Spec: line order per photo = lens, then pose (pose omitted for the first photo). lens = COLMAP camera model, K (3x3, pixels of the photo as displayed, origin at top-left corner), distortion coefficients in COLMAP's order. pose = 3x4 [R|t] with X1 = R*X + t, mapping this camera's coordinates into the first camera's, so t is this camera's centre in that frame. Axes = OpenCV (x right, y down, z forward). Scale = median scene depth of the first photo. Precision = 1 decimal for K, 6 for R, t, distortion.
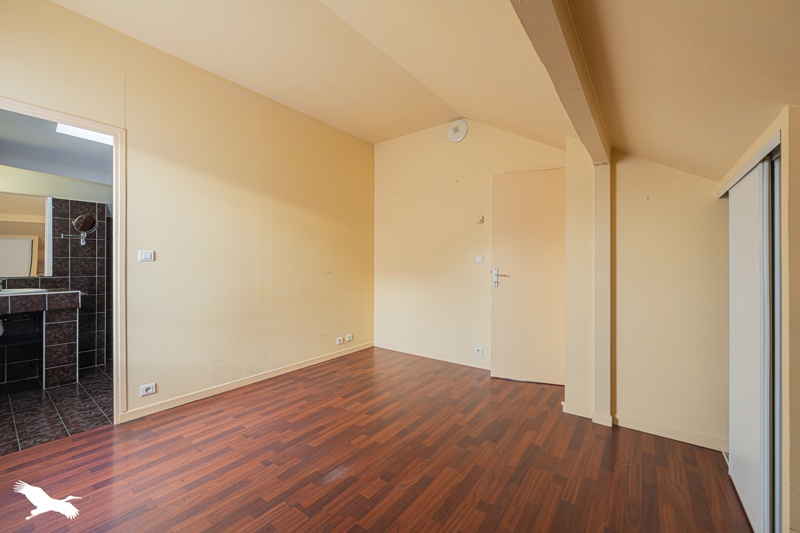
lens RADIAL K [[312.3, 0, 399.4], [0, 312.3, 265.6], [0, 0, 1]] dist [-0.000196, 0.000034]
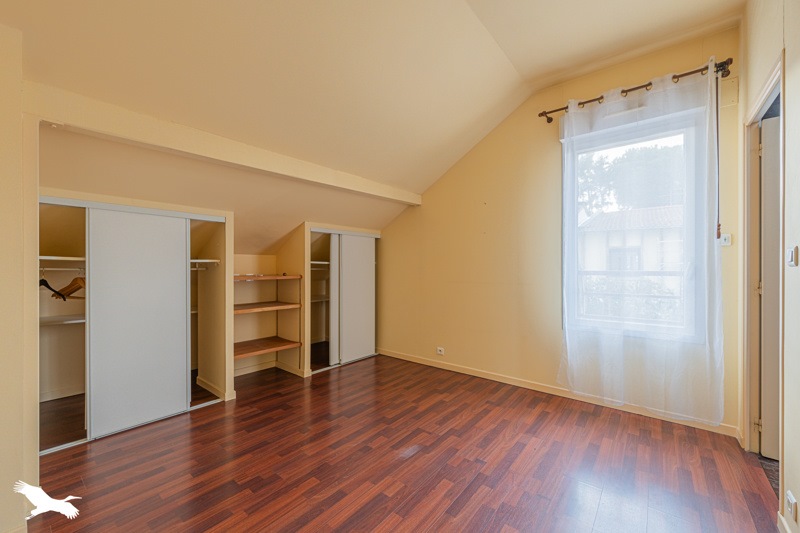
lens RADIAL K [[312.3, 0, 401.0], [0, 312.3, 268.1], [0, 0, 1]] dist [-0.000196, 0.000034]
pose [[-0.999440, -0.000488, 0.033461, -0.196235], [-0.000582, 0.999996, -0.002798, -0.010142], [-0.033460, -0.002816, -0.999436, 2.038854]]
